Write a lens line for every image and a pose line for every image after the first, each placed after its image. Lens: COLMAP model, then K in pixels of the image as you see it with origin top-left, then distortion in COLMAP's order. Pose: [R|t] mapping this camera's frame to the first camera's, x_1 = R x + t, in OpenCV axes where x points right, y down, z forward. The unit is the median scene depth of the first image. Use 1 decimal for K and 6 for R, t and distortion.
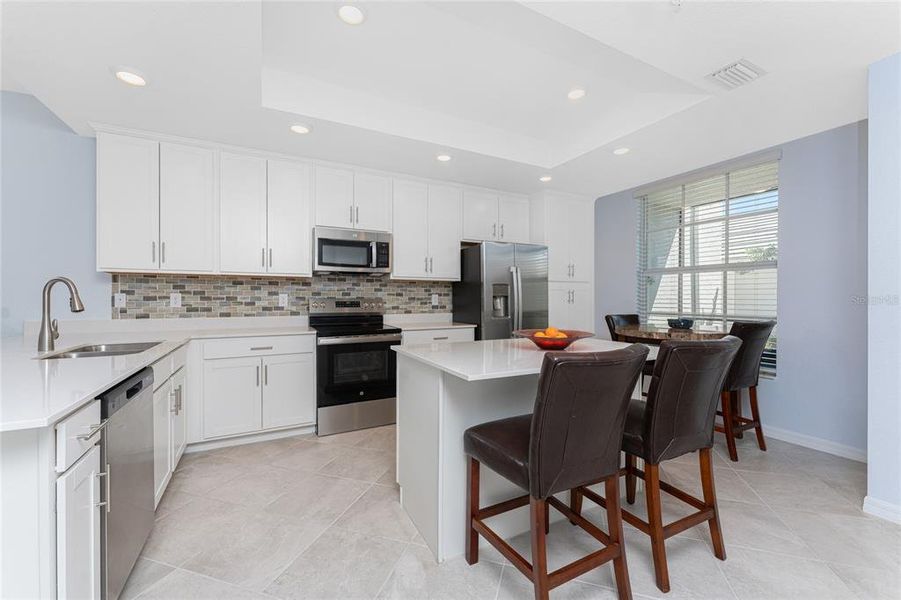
lens RADIAL K [[371.7, 0, 453.3], [0, 371.7, 299.0], [0, 0, 1]] dist [0.003623, -0.000174]
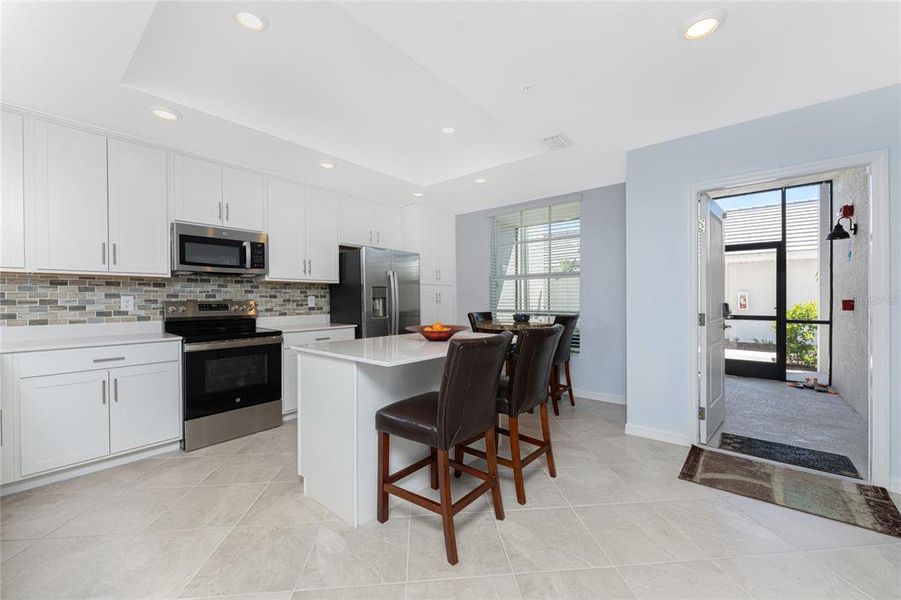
lens RADIAL K [[362.3, 0, 461.1], [0, 362.3, 299.9], [0, 0, 1]] dist [0.001457, 0.000209]
pose [[0.917692, -0.006814, 0.397235, -0.085642], [0.007715, 0.999970, -0.000671, 0.001529], [-0.397218, 0.003681, 0.917717, -0.078529]]
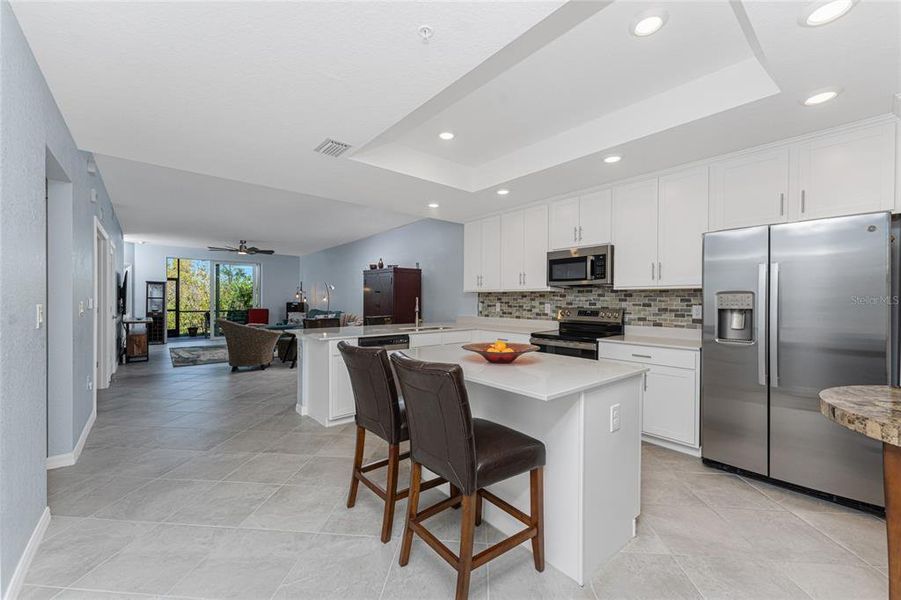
lens RADIAL K [[362.3, 0, 447.0], [0, 362.3, 302.4], [0, 0, 1]] dist [0.001457, 0.000209]
pose [[0.196309, 0.004693, -0.980531, 0.767724], [-0.012028, 0.999925, 0.002378, -0.017747], [0.980468, 0.011327, 0.196351, 0.411945]]
